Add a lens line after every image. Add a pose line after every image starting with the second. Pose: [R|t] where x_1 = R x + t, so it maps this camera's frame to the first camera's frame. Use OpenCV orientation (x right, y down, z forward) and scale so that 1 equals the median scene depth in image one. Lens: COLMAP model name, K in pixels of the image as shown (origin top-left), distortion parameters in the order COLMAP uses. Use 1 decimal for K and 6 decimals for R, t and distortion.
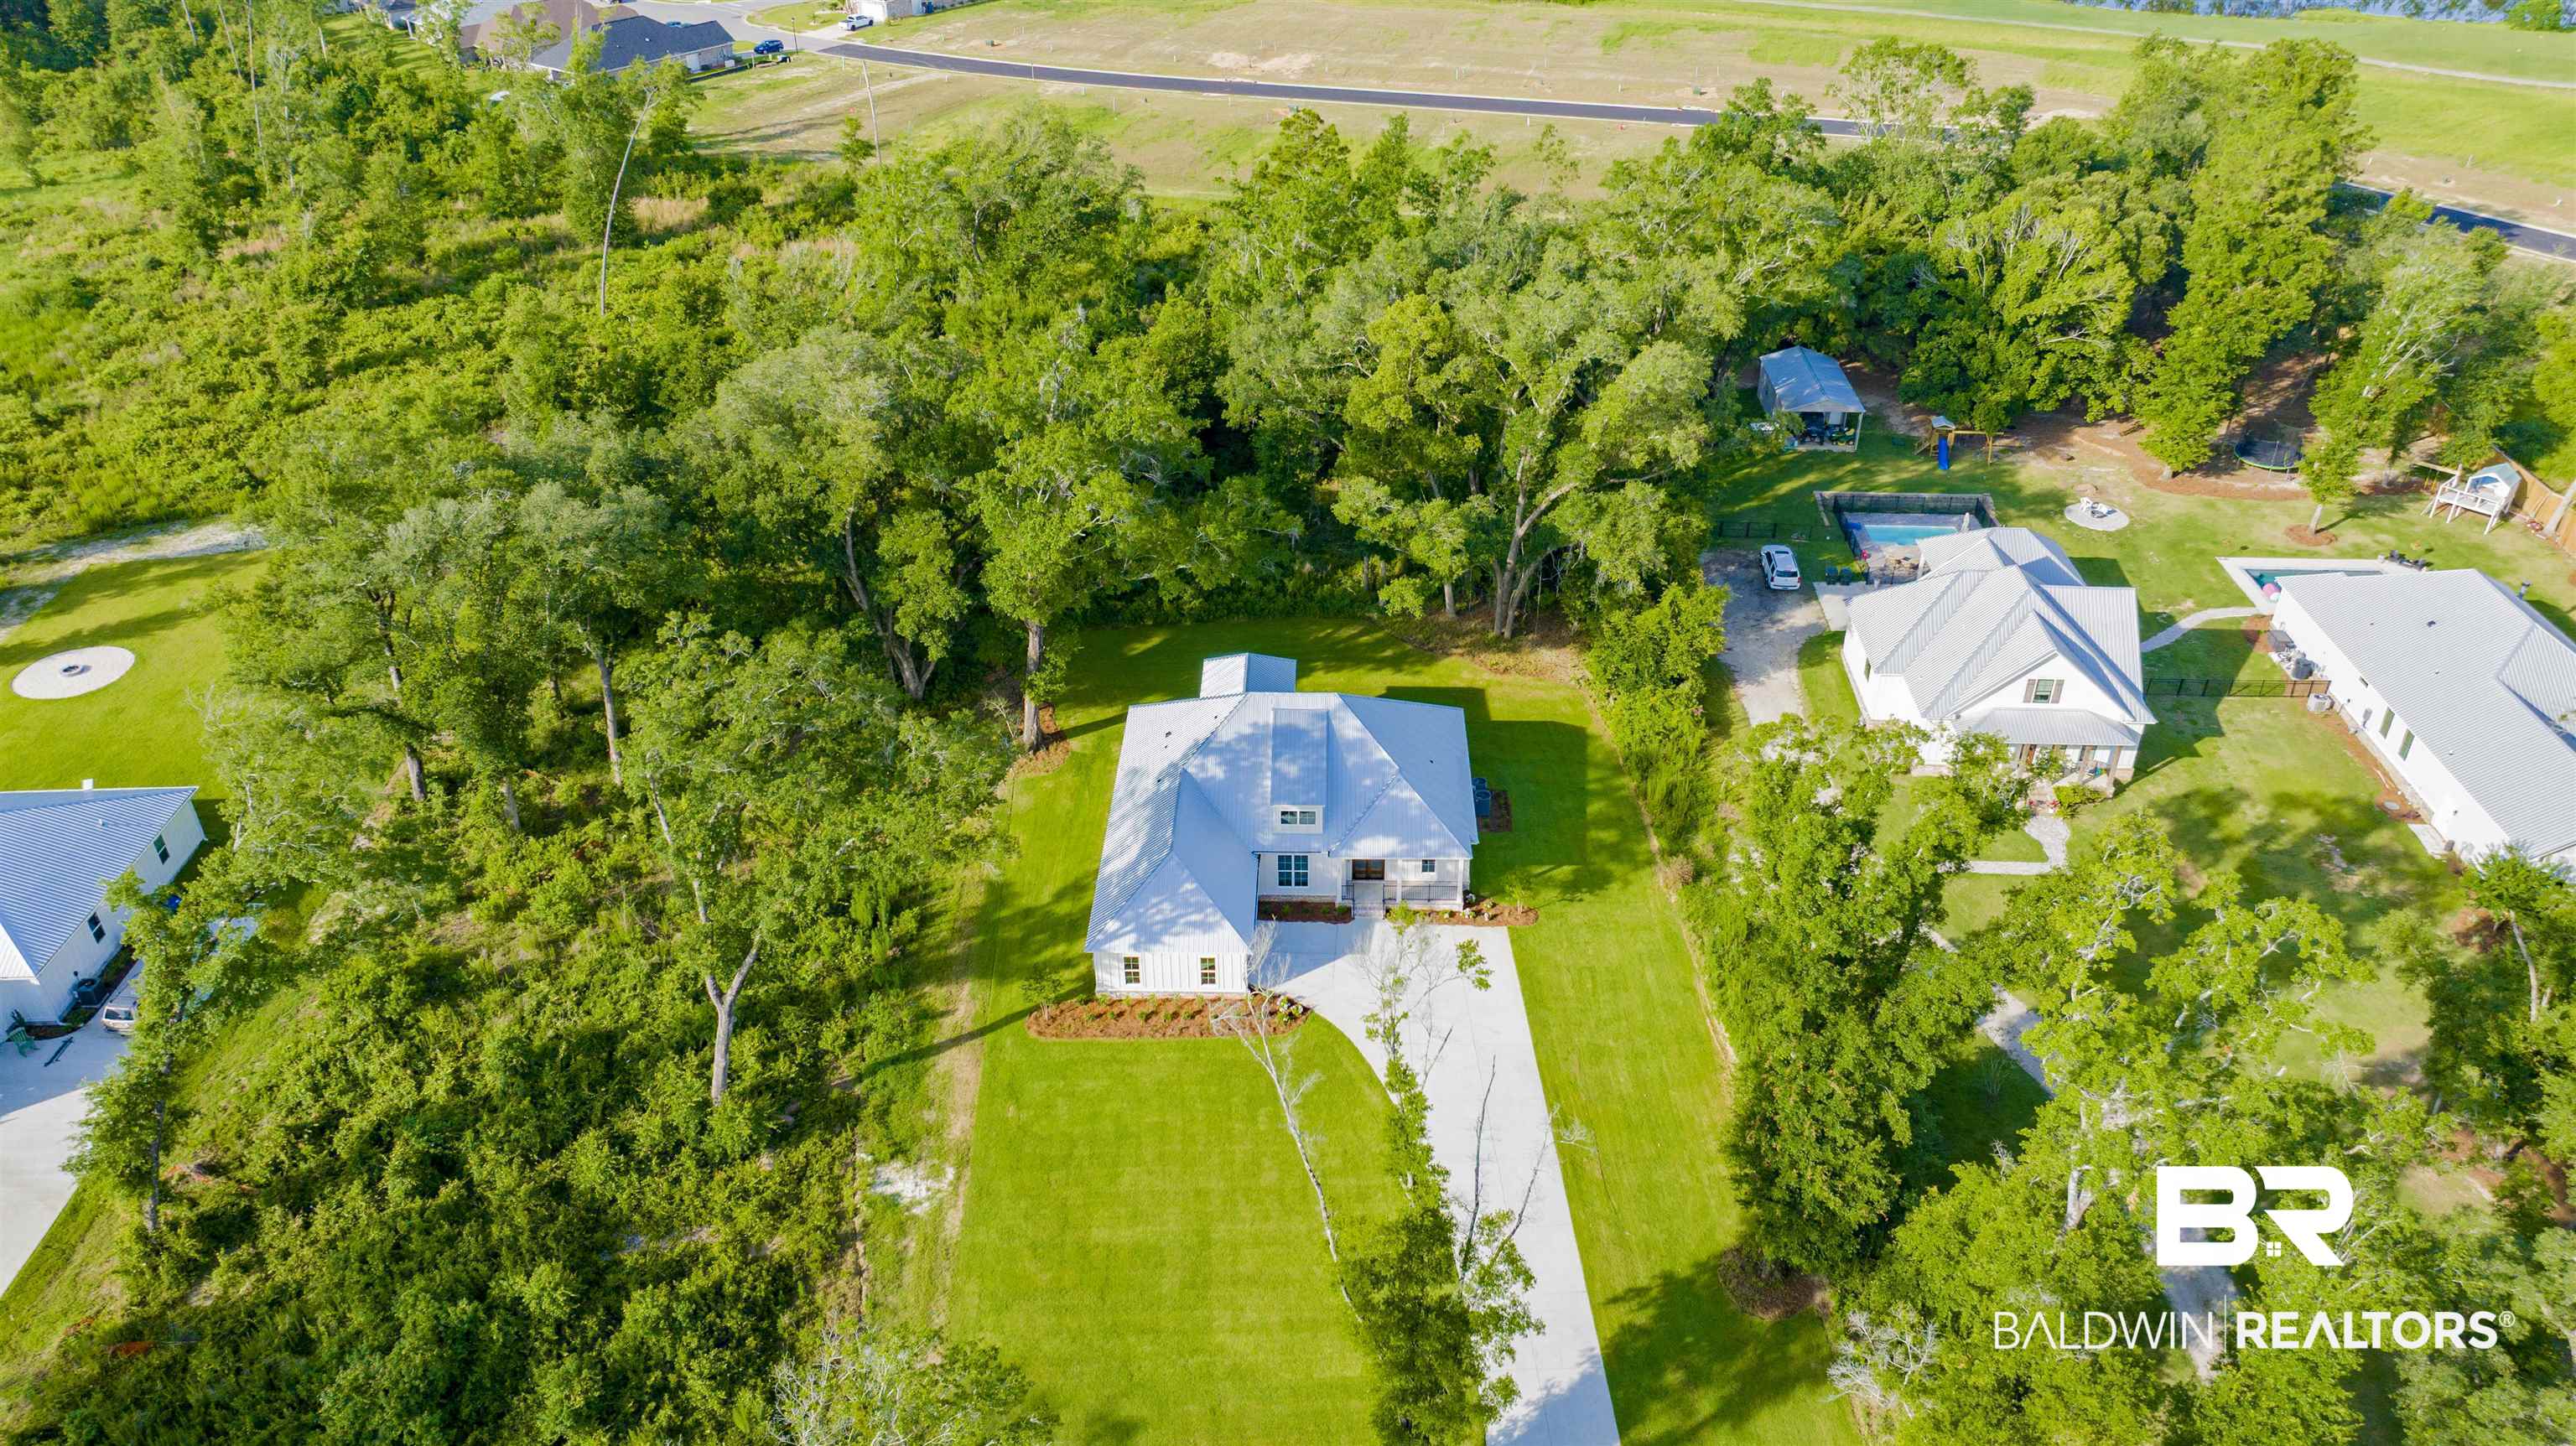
lens RADIAL K [[1823.0, 0, 1288.0], [0, 1823.0, 723.0], [0, 0, 1]] dist [0.001632, -0.084070]
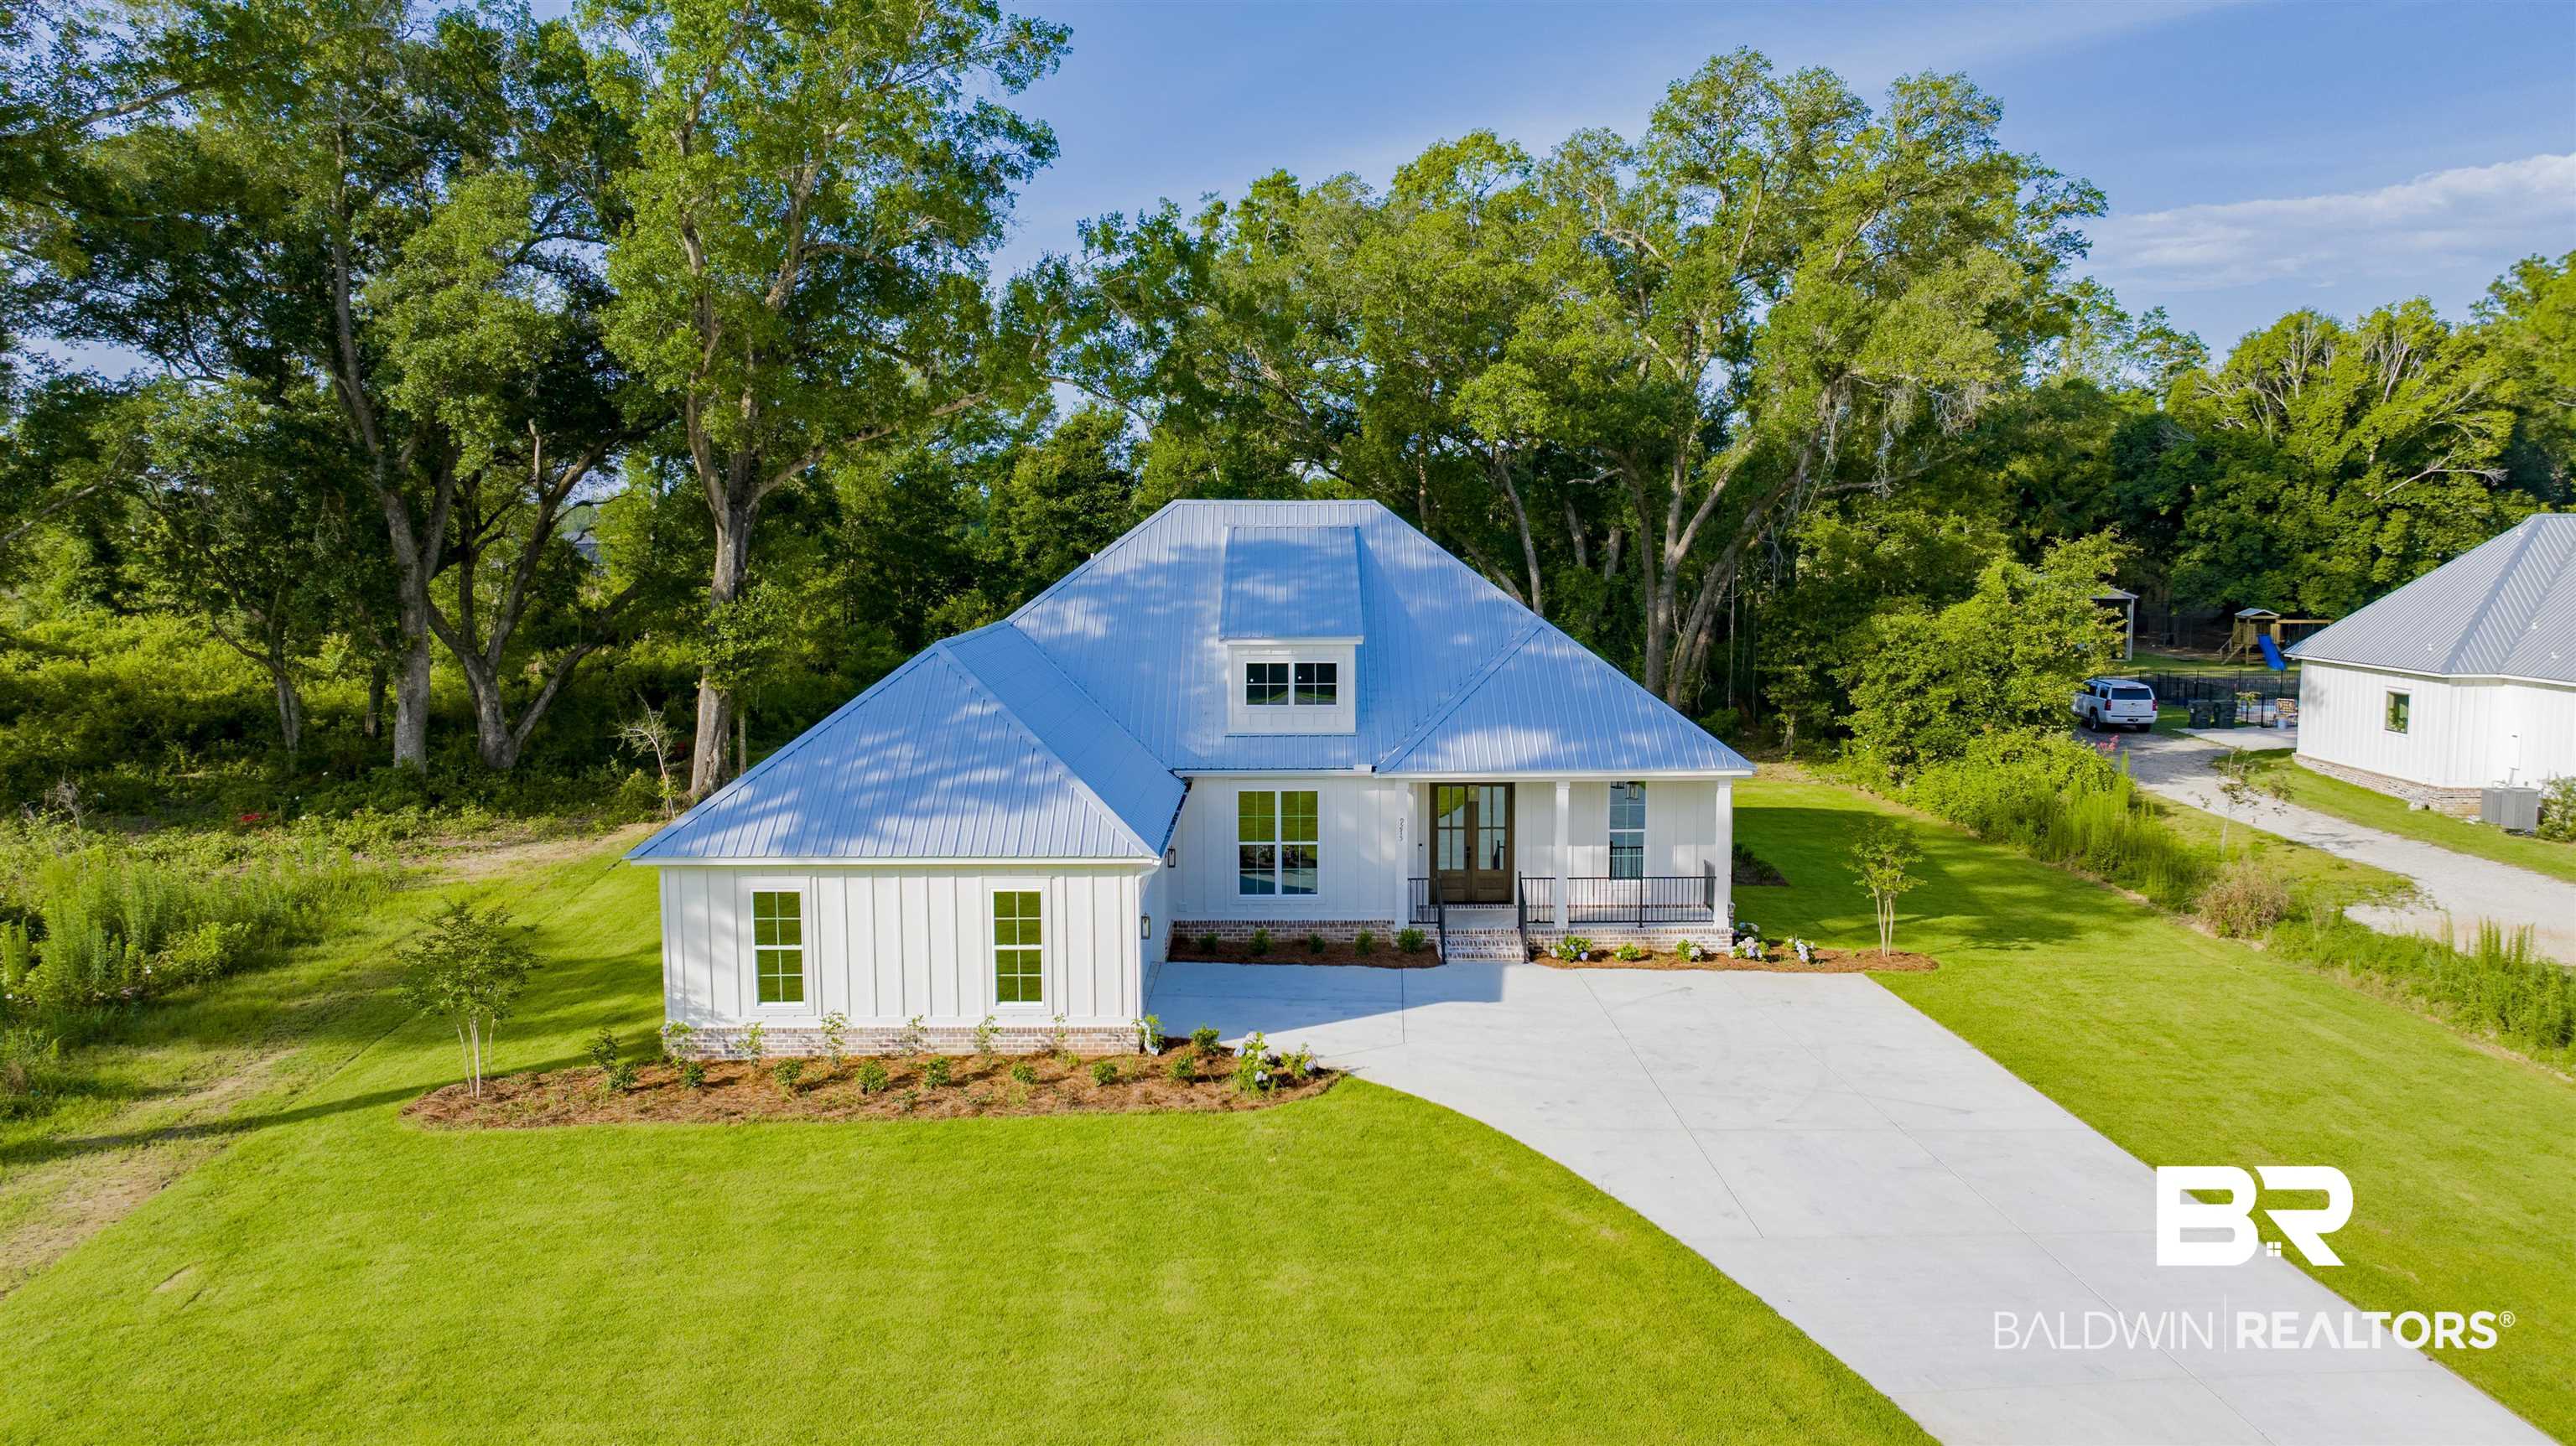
lens RADIAL K [[1823.0, 0, 1288.0], [0, 1823.0, 723.0], [0, 0, 1]] dist [0.001632, -0.084070]
pose [[0.999700, 0.005046, 0.023951, -0.004475], [0.005872, 0.900496, -0.434824, 0.226007], [-0.023762, 0.434834, 0.900197, 0.658017]]
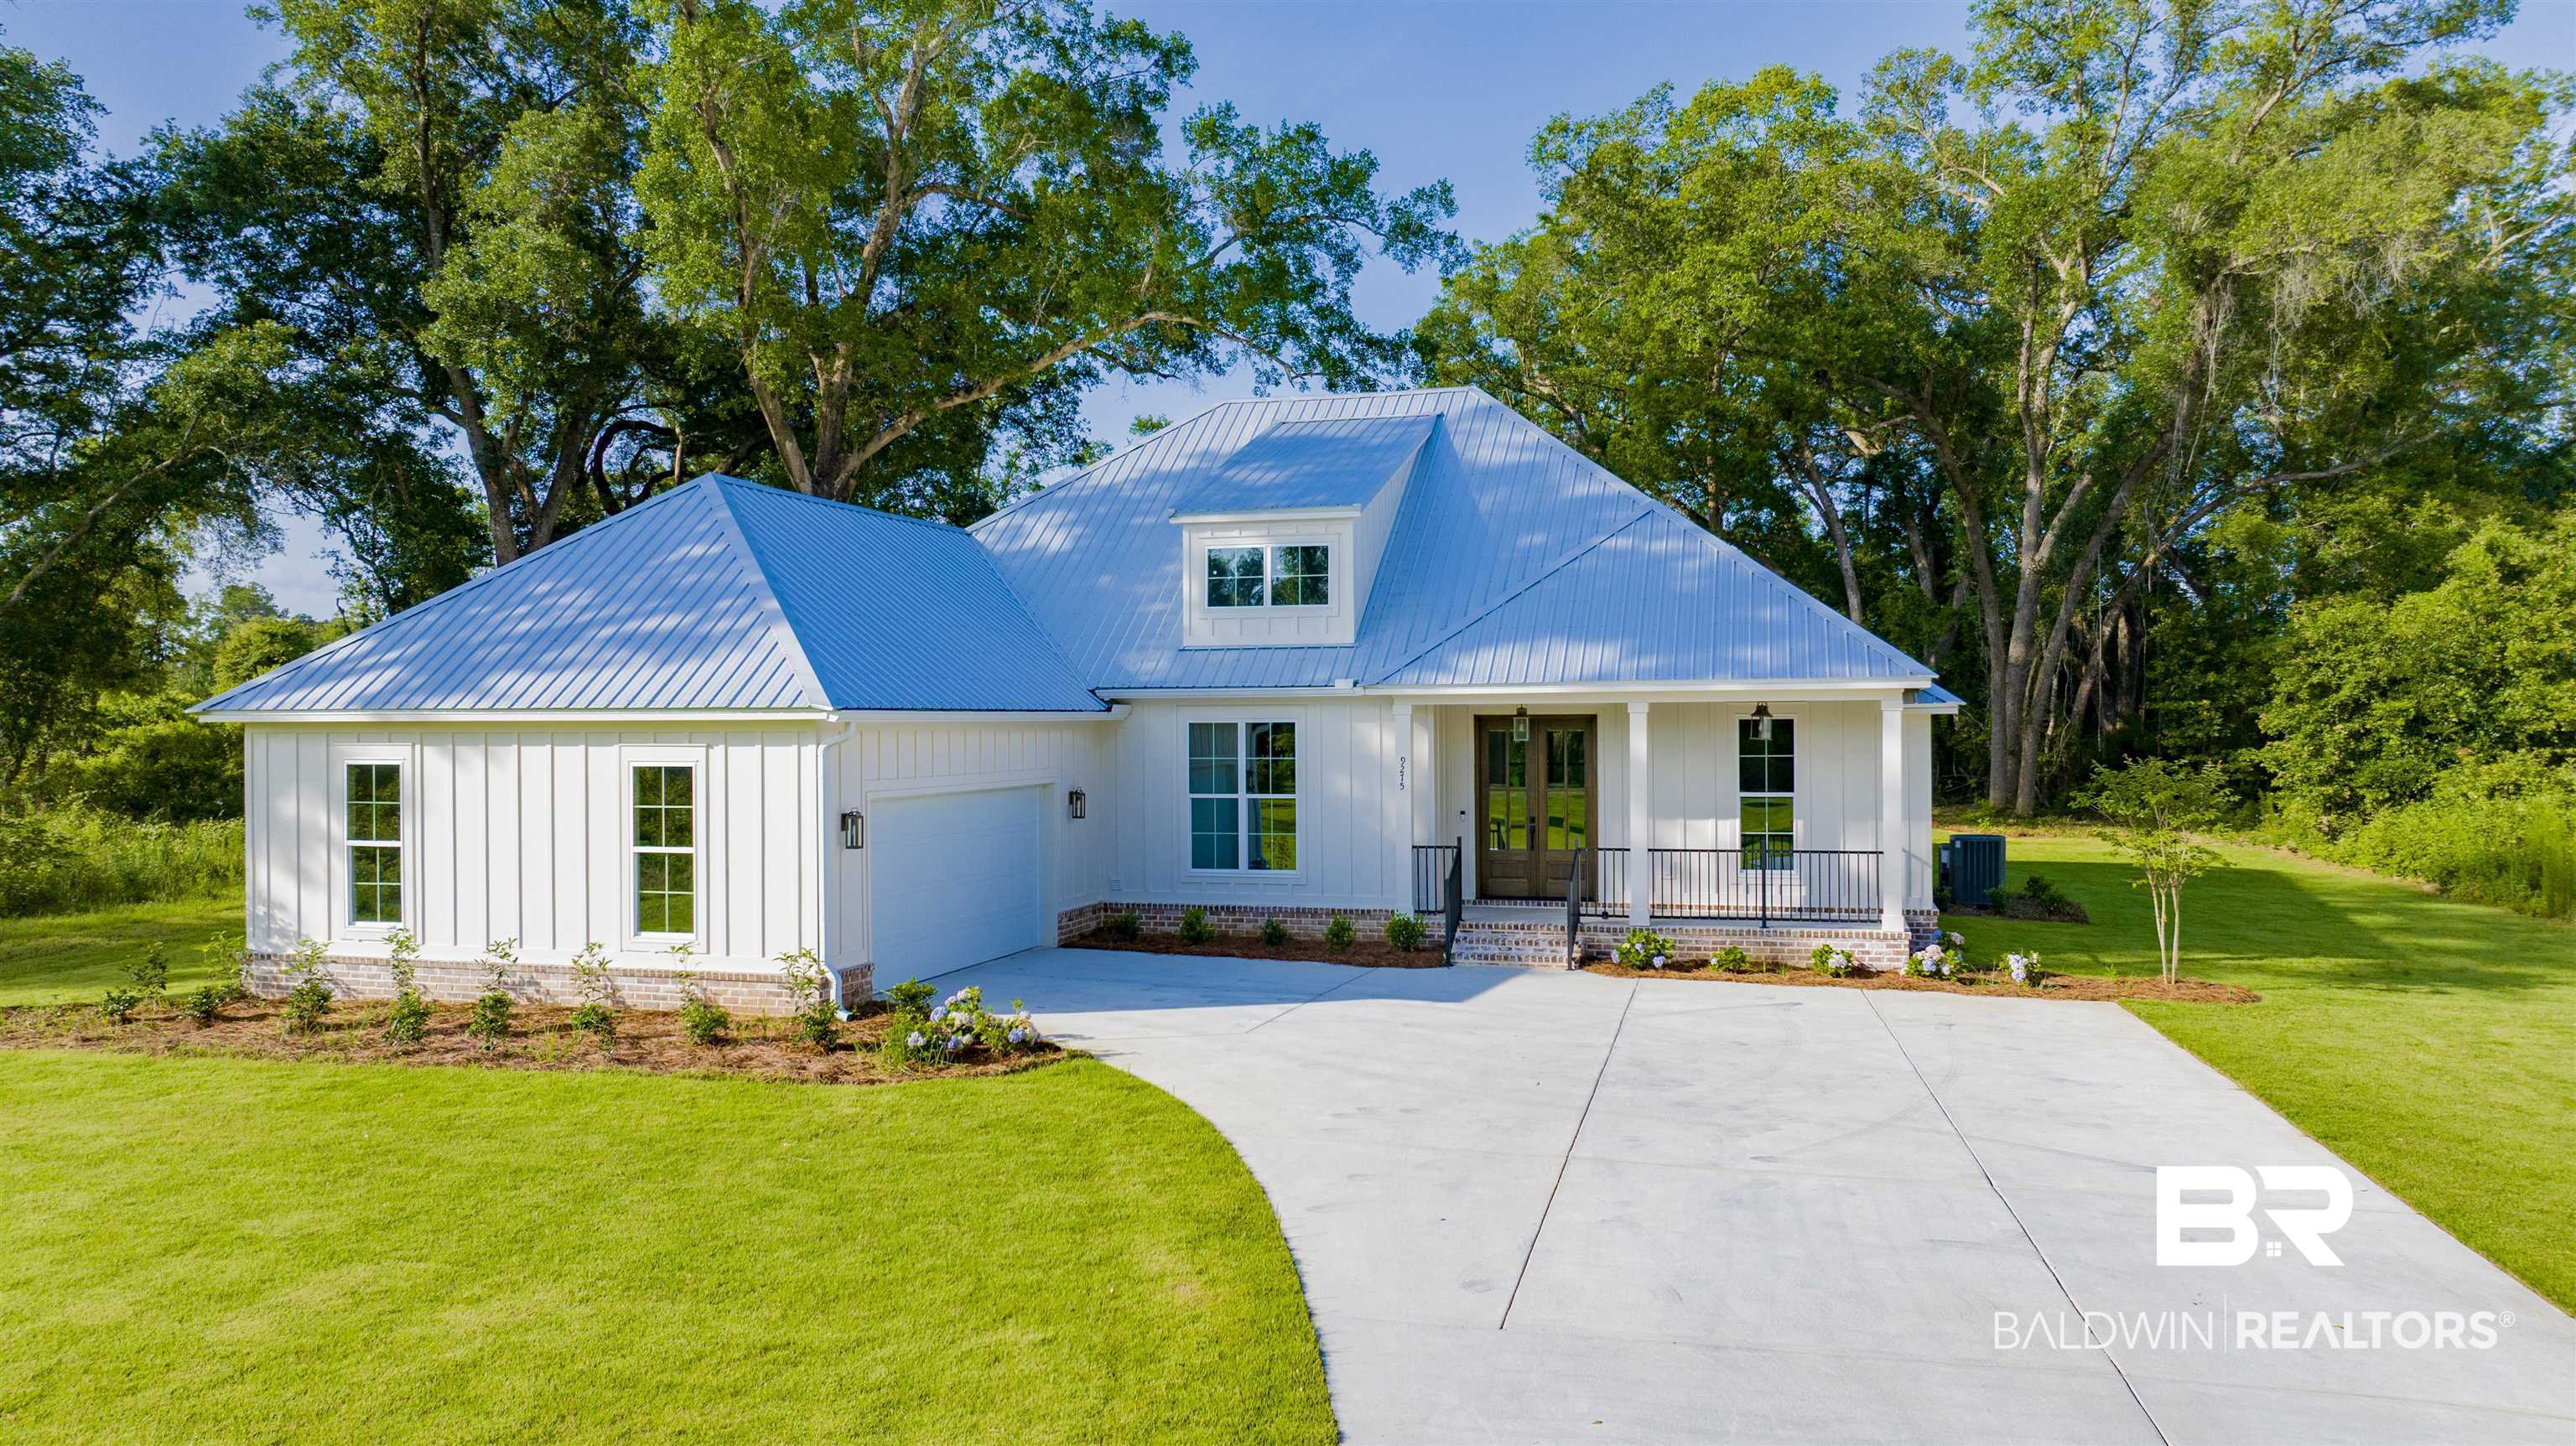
lens RADIAL K [[1825.2, 0, 1288.0], [0, 1825.2, 723.0], [0, 0, 1]] dist [-0.033753, 0.037301]
pose [[0.969562, 0.006342, -0.244764, 0.076265], [-0.133500, 0.851692, -0.506753, 0.210313], [0.205249, 0.524005, 0.826615, 0.783822]]
